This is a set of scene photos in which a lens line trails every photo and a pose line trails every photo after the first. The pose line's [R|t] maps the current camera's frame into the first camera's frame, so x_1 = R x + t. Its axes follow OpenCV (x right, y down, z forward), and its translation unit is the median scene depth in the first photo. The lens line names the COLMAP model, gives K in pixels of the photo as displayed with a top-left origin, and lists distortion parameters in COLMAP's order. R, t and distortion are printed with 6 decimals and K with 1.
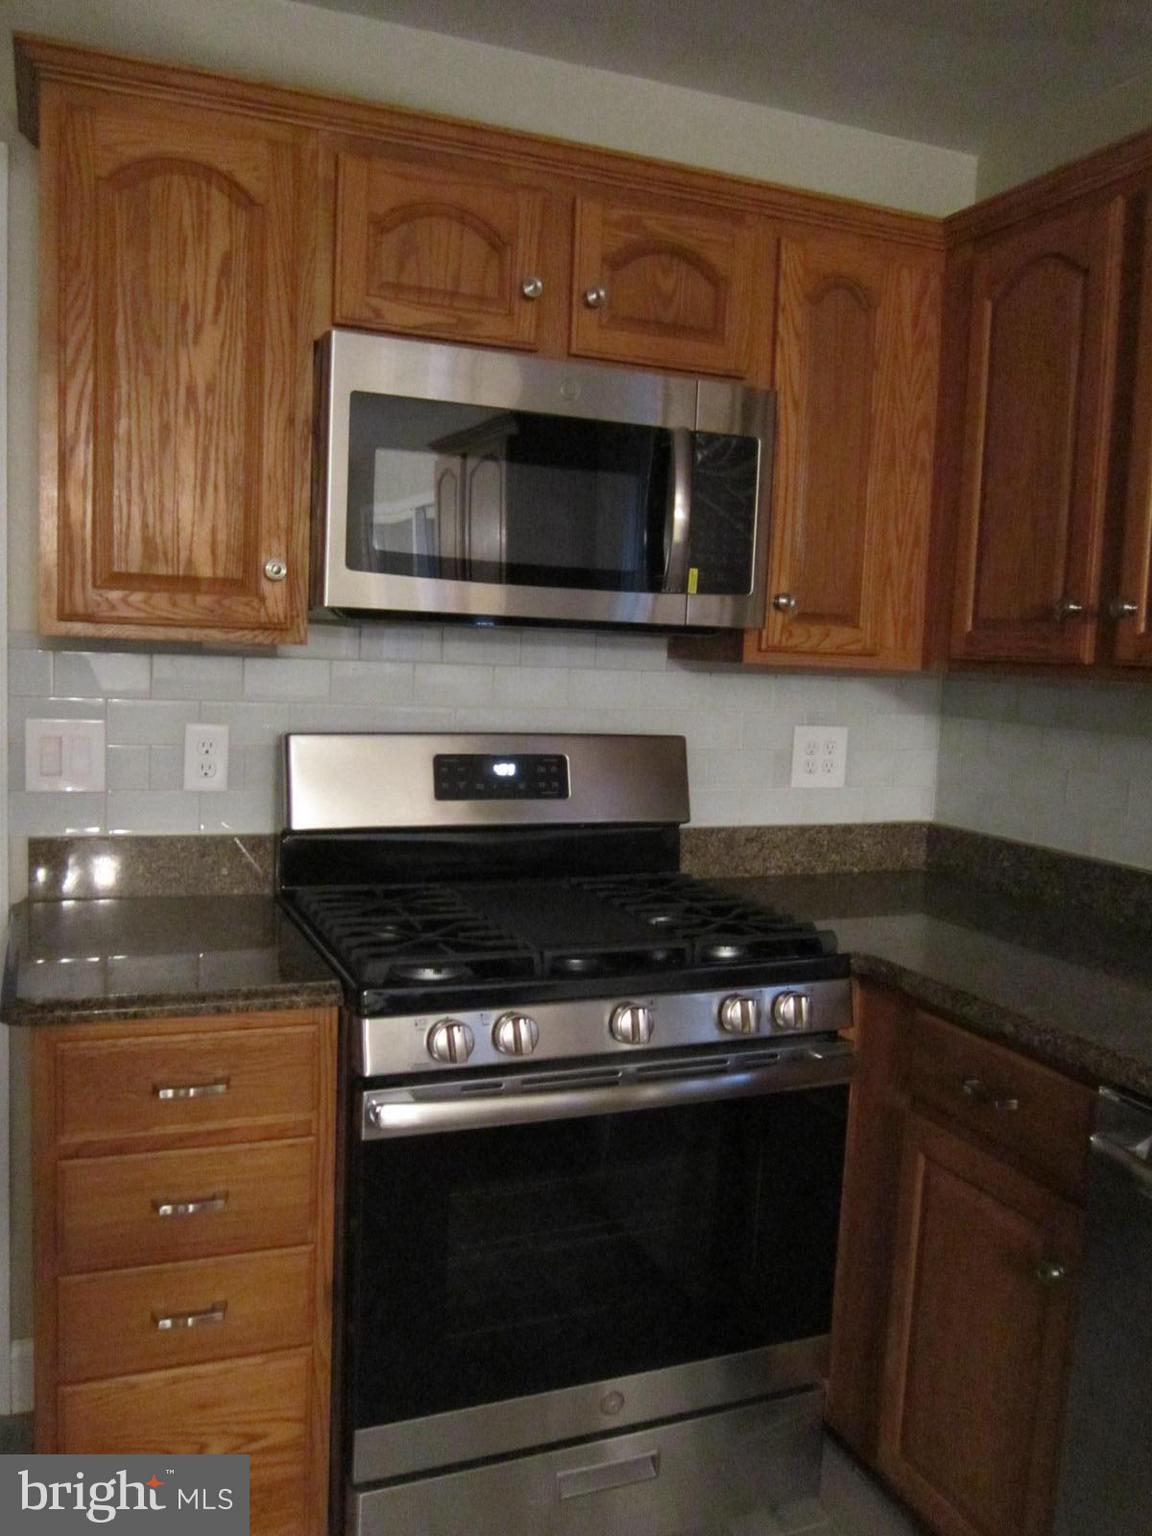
lens RADIAL K [[1268.3, 0, 571.4], [0, 1268.3, 767.8], [0, 0, 1]] dist [-0.017423, 0.006540]
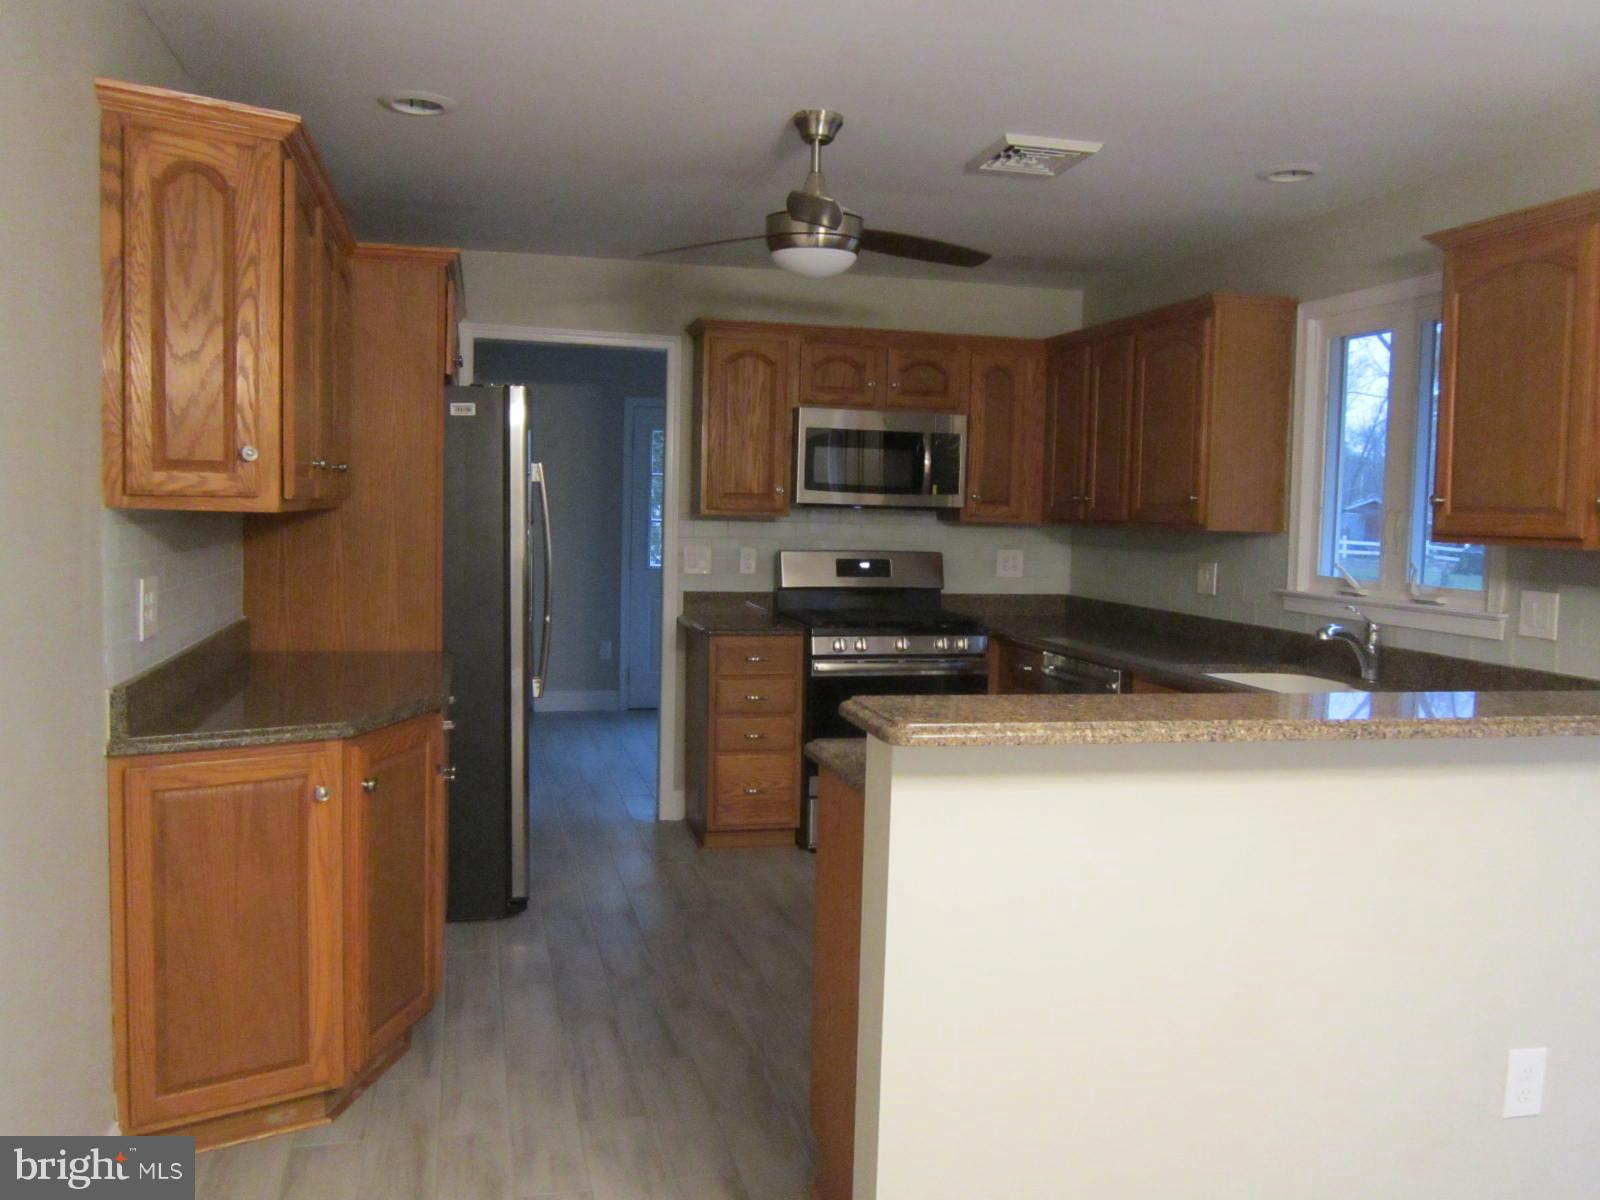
lens RADIAL K [[1321.1, 0, 803.1], [0, 1321.1, 596.0], [0, 0, 1]] dist [-0.017423, 0.006540]
pose [[0.989251, -0.006151, -0.146097, 0.229618], [0.001002, 0.999377, -0.035286, 0.170362], [0.146223, 0.034761, 0.988641, -1.760195]]
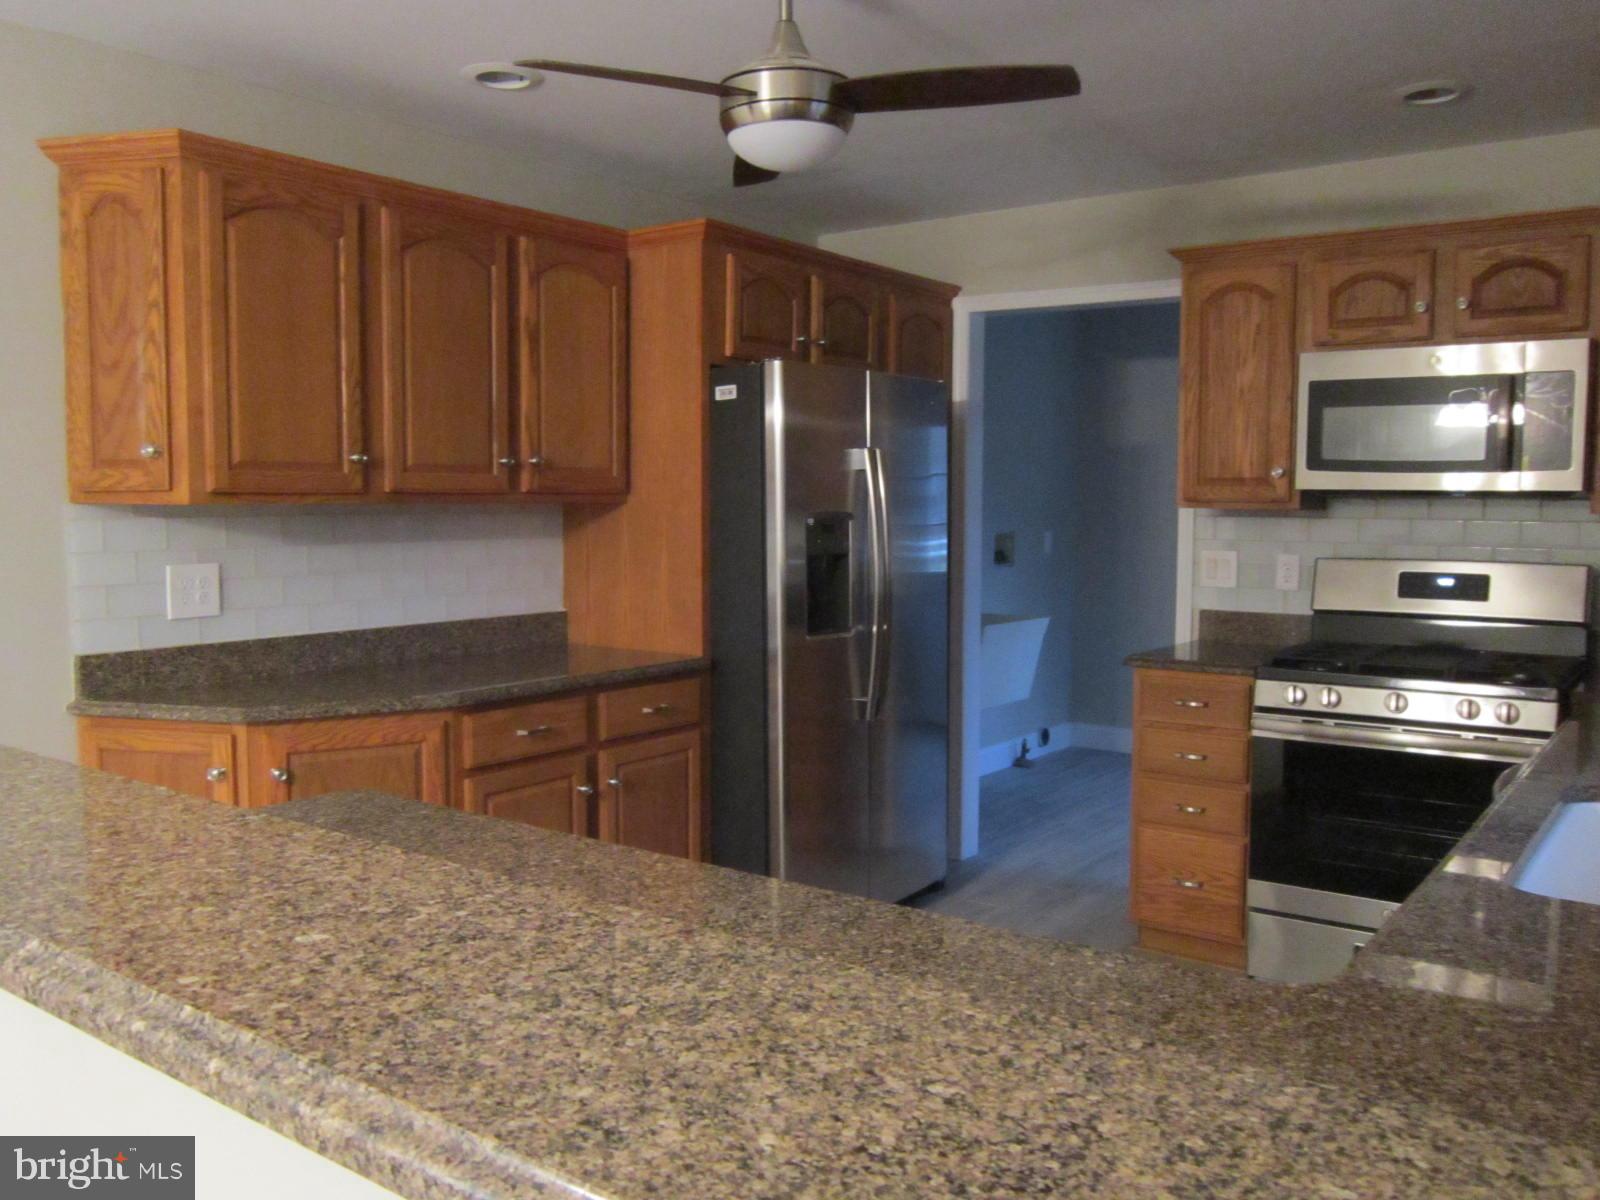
lens RADIAL K [[1321.1, 0, 806.4], [0, 1321.1, 600.0], [0, 0, 1]] dist [-0.017423, 0.006540]
pose [[0.528145, 0.028793, -0.848666, 1.073635], [-0.068522, 0.997611, -0.008797, 0.107846], [0.846385, 0.062798, 0.528856, -0.679513]]
